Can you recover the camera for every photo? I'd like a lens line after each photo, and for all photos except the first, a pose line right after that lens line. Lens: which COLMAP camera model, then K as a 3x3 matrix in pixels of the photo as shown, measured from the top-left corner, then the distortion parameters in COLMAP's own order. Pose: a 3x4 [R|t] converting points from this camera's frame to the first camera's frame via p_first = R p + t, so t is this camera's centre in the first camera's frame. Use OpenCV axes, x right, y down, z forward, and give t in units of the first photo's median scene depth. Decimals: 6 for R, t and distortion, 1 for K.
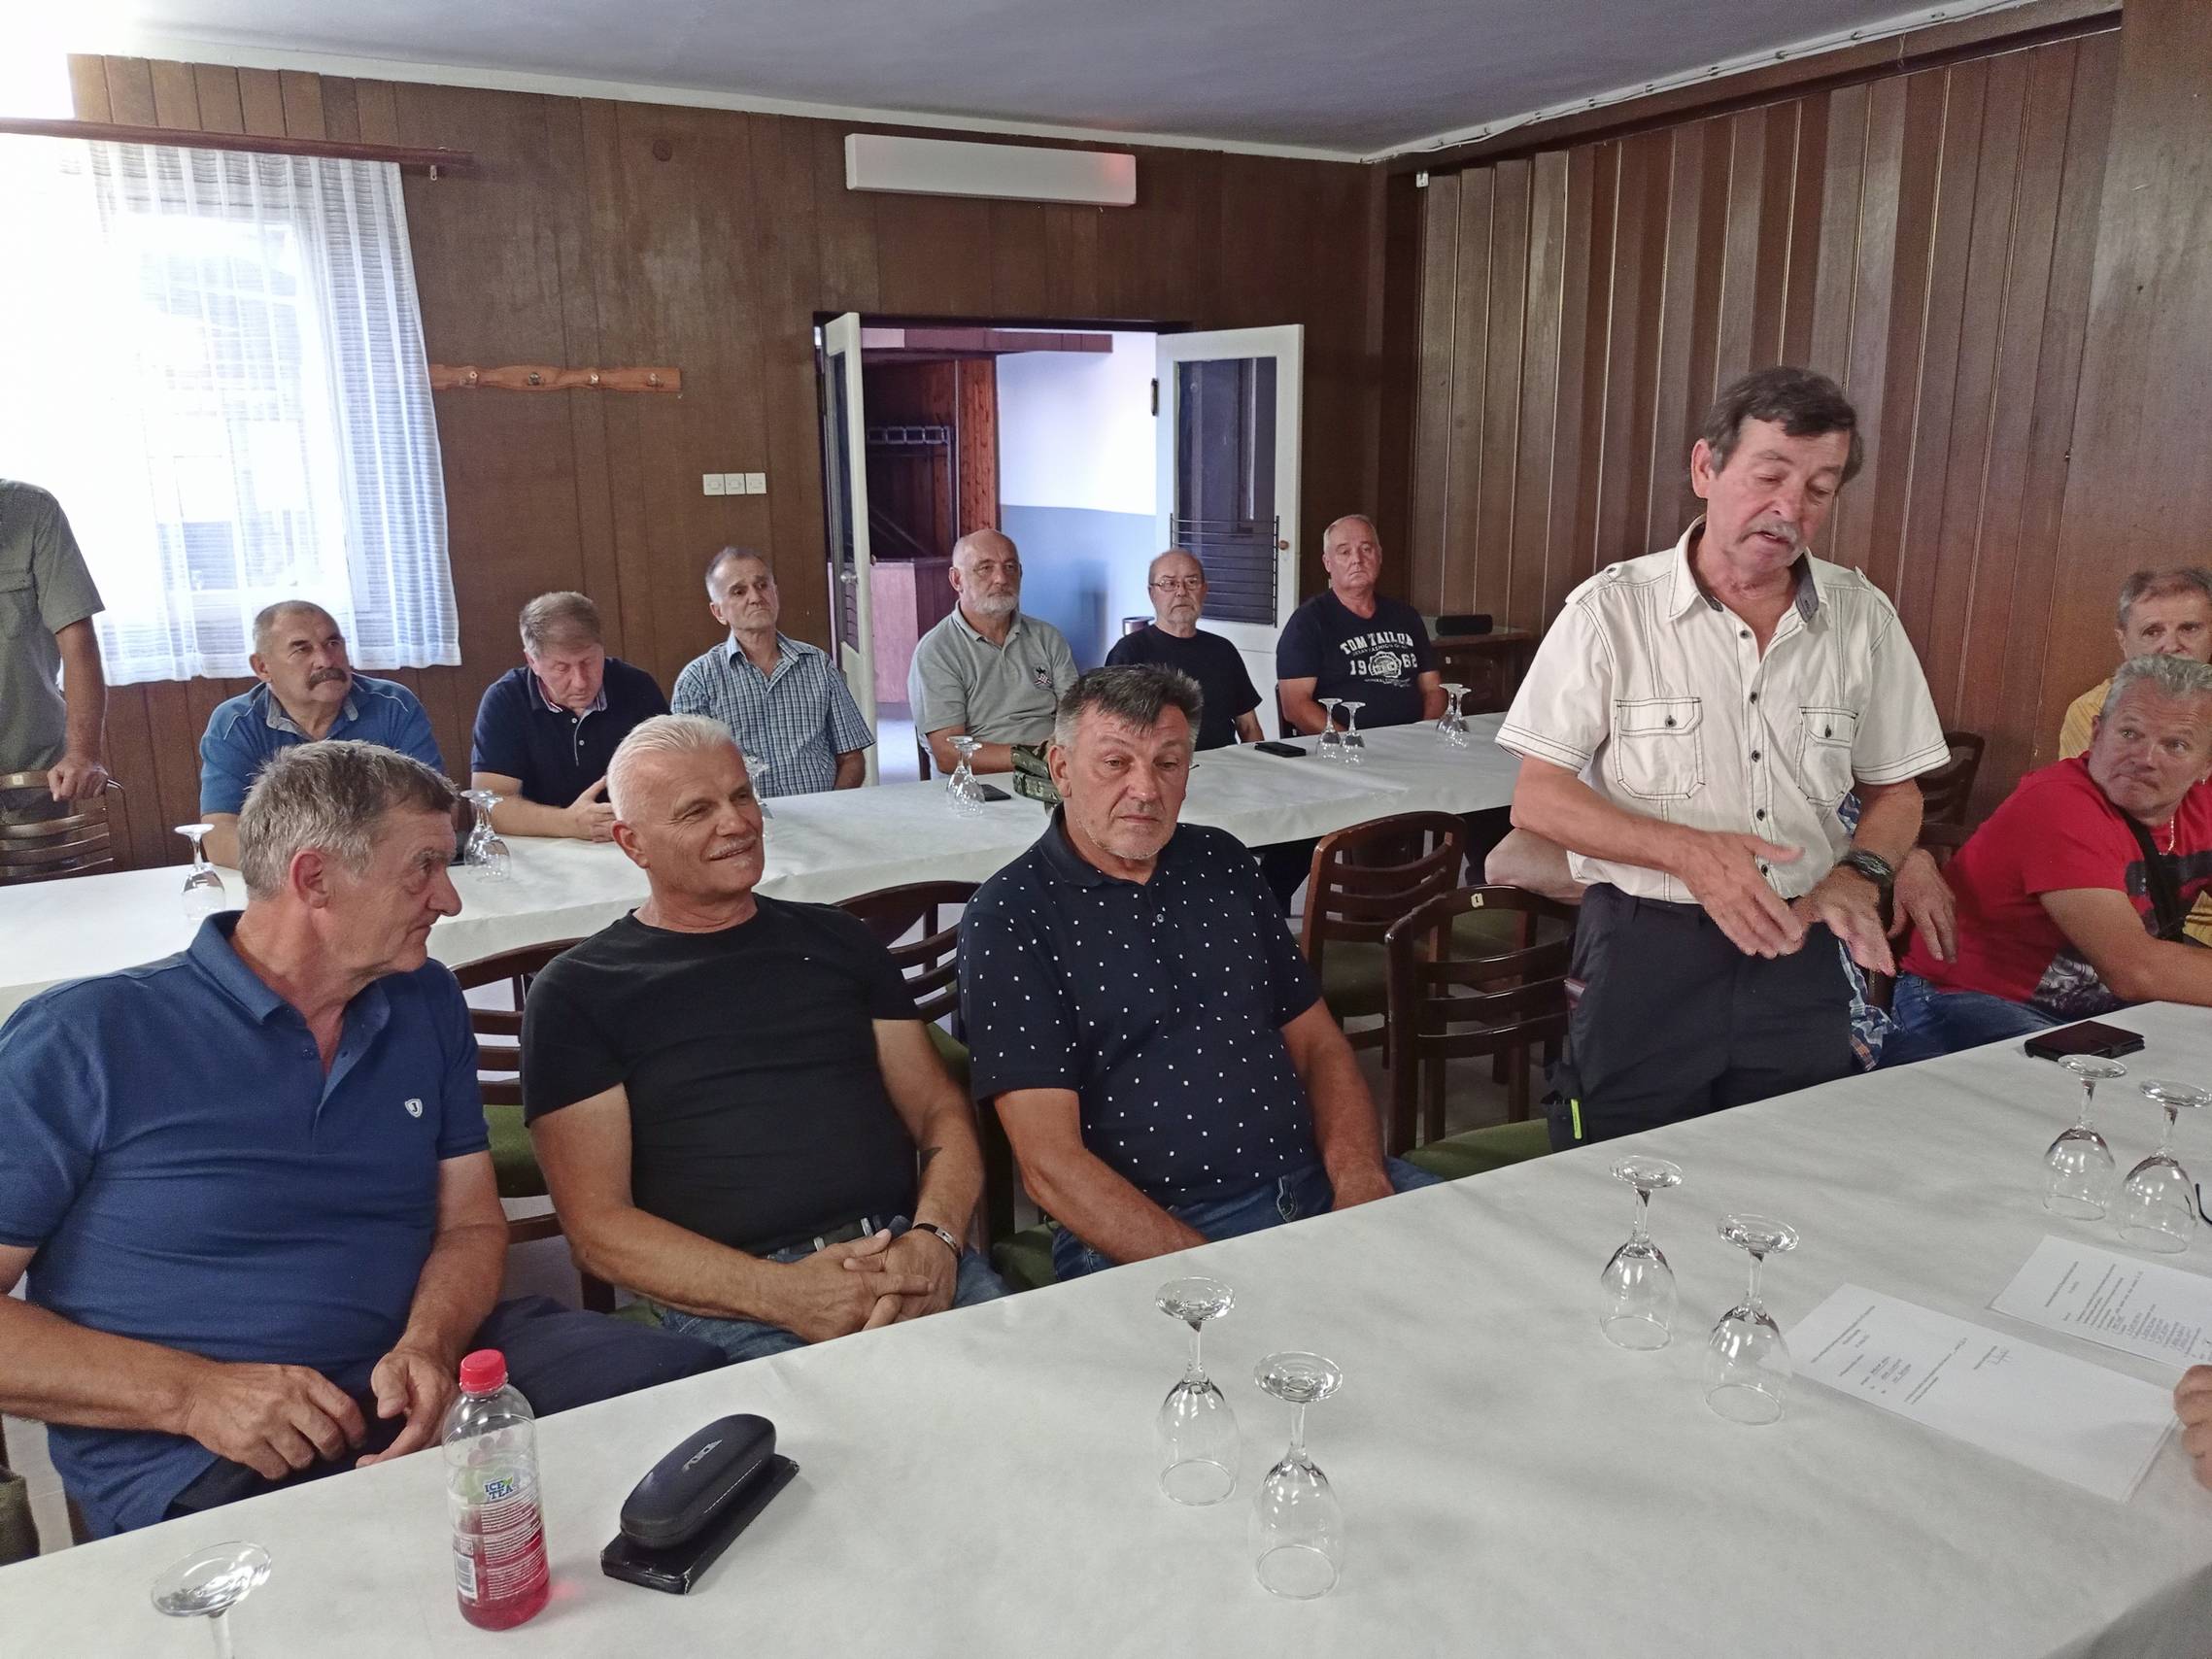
lens RADIAL K [[1637.9, 0, 1106.0], [0, 1637.9, 829.5], [0, 0, 1]] dist [0.032417, -0.033890]
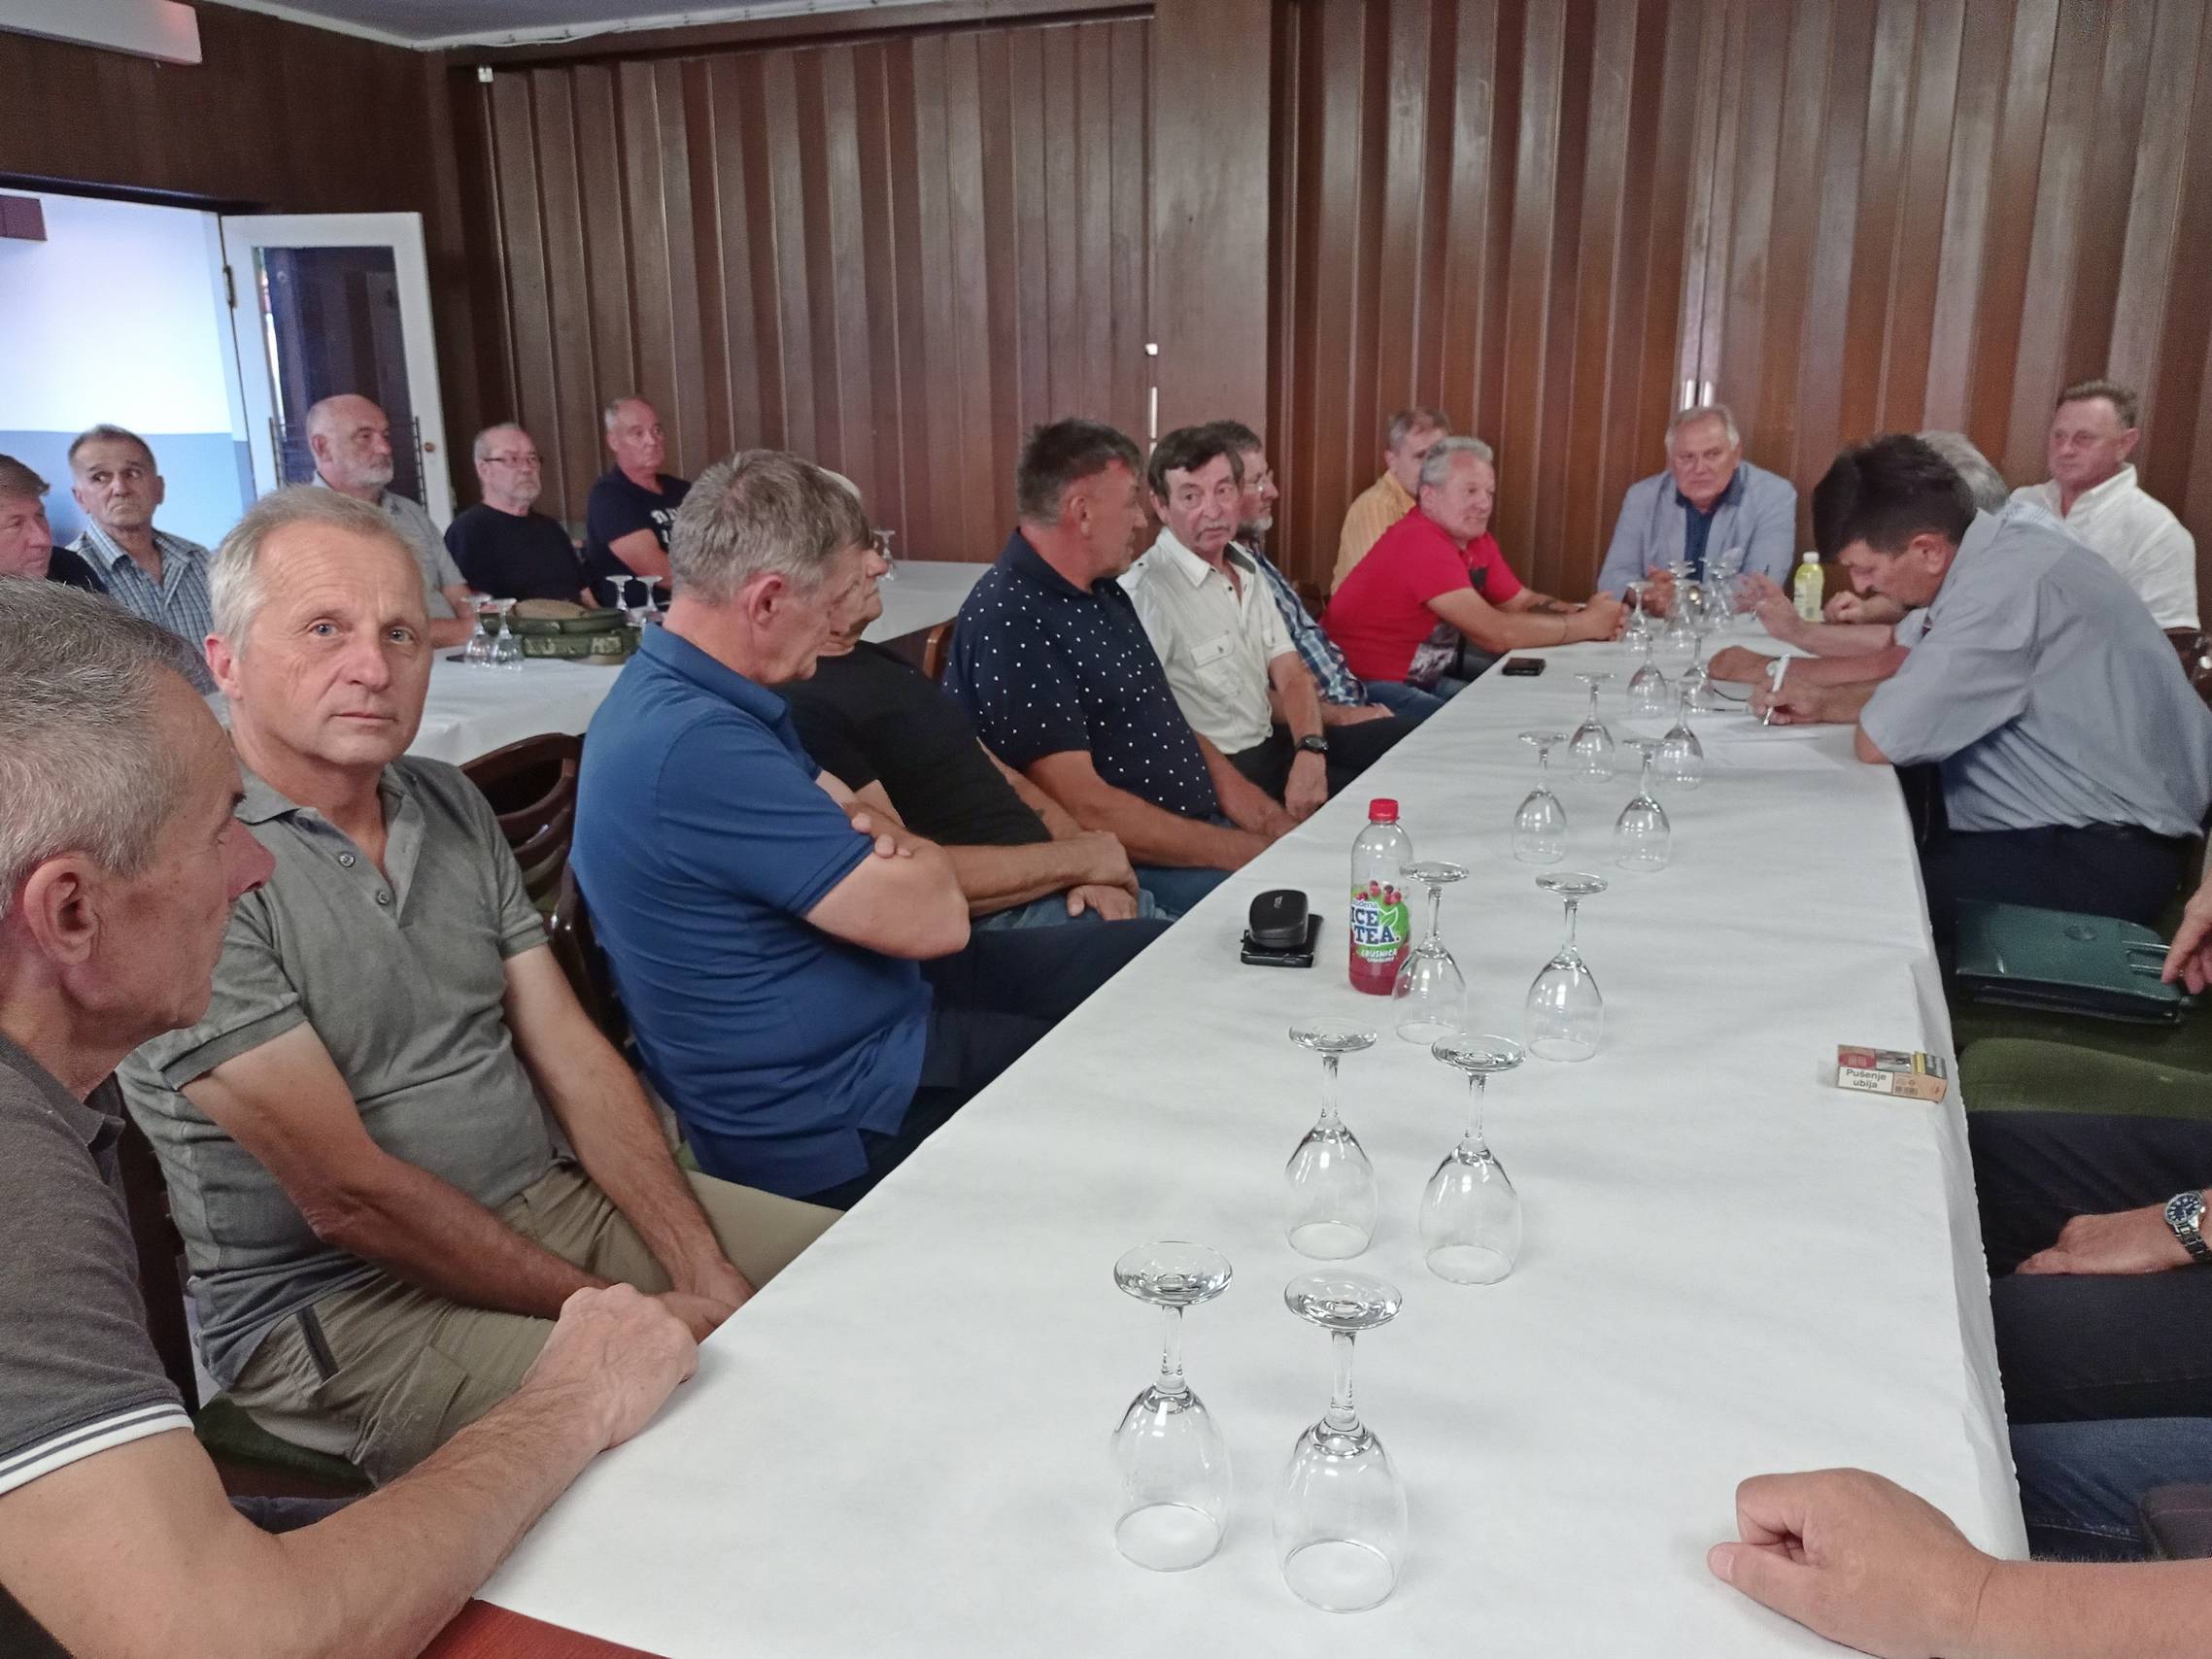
lens RADIAL K [[1703.7, 0, 1106.0], [0, 1703.7, 829.5], [0, 0, 1]] dist [0.004930, -0.005710]
pose [[0.754531, -0.161817, 0.636001, -0.289352], [0.152317, 0.985841, 0.070123, 0.039207], [-0.638343, 0.043964, 0.768495, 0.003699]]
